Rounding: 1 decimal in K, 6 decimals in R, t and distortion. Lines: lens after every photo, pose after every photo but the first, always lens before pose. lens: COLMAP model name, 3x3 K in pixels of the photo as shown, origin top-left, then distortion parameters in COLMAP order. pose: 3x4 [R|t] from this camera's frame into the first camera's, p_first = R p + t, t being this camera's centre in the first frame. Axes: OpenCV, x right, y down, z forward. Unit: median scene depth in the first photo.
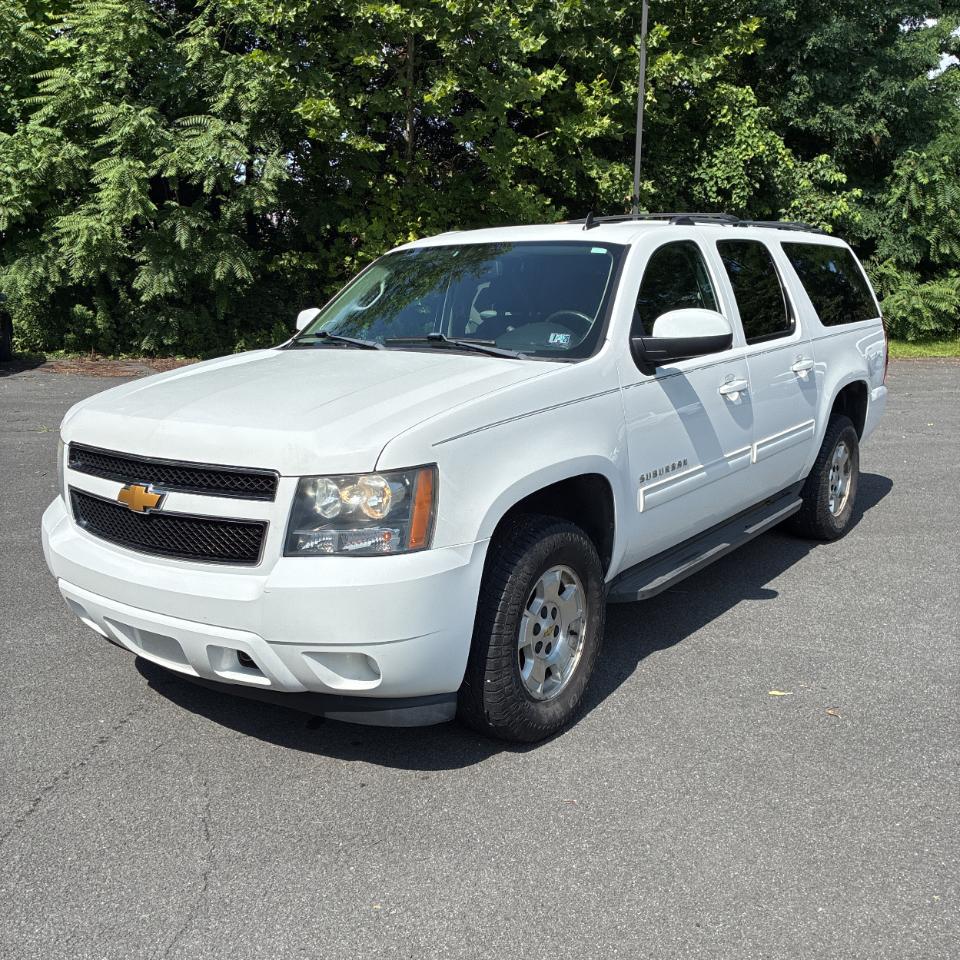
lens RADIAL K [[966.1, 0, 483.6], [0, 966.1, 475.6], [0, 0, 1]] dist [0.014534, -0.006931]
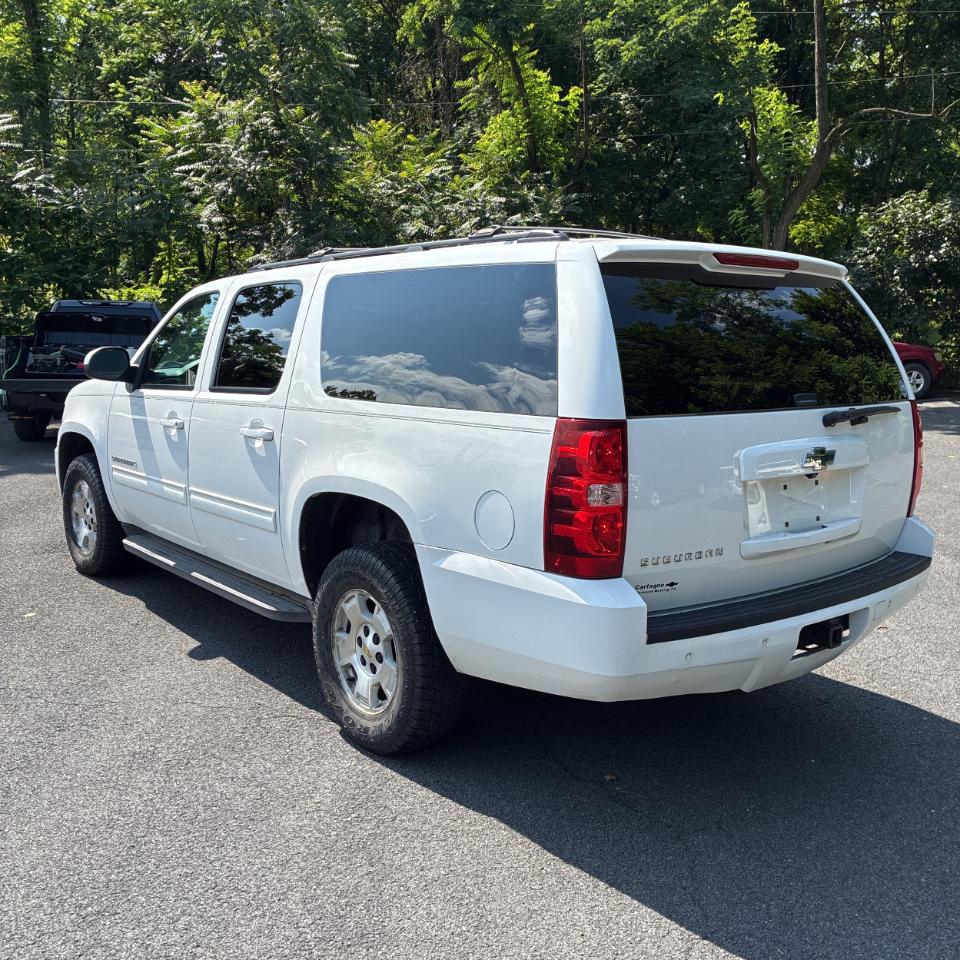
lens RADIAL K [[970.5, 0, 478.6], [0, 970.5, 477.8], [0, 0, 1]] dist [0.024160, -0.012359]
pose [[-0.253568, 0.152655, -0.955196, 0.310711], [-0.190366, 0.960283, 0.204002, -0.081342], [0.948401, 0.233565, -0.214437, 0.397979]]
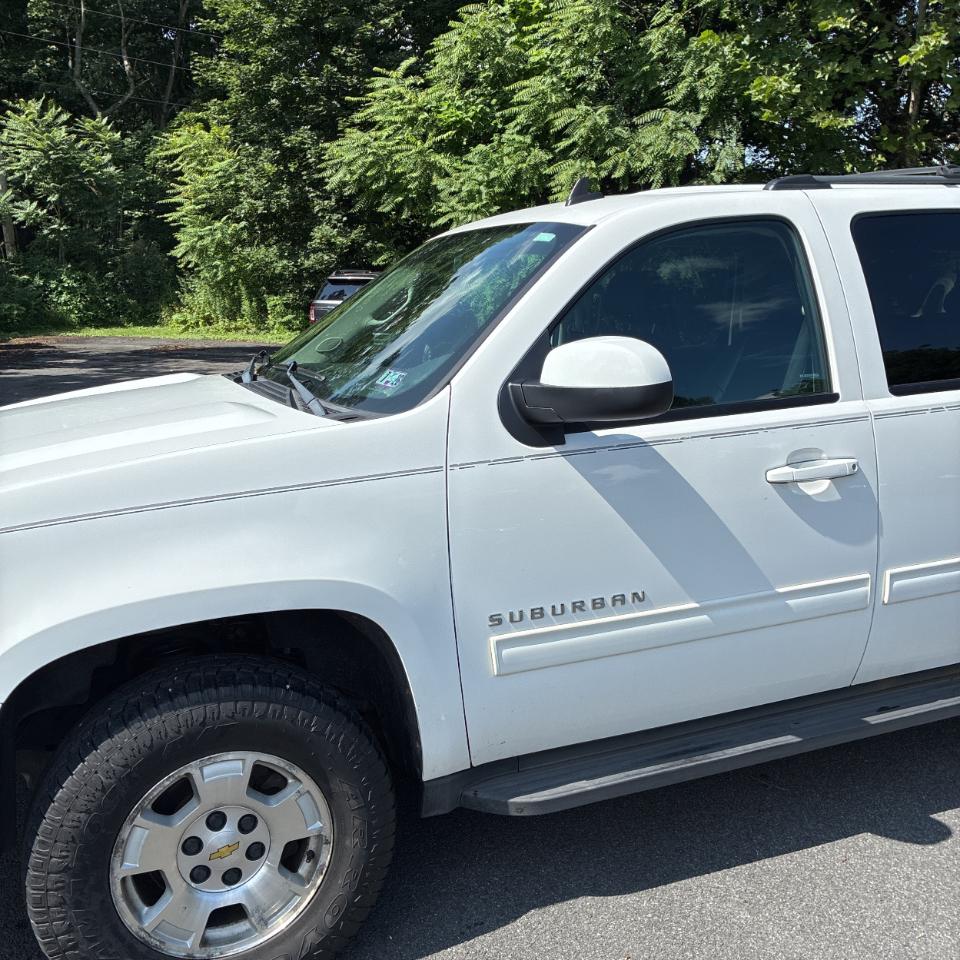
lens RADIAL K [[966.1, 0, 483.6], [0, 966.1, 475.6], [0, 0, 1]] dist [0.014534, -0.006931]
pose [[0.851263, 0.095620, -0.515954, 0.097456], [-0.094812, 0.995102, 0.027991, -0.021732], [0.516103, 0.025091, 0.856159, 0.104596]]
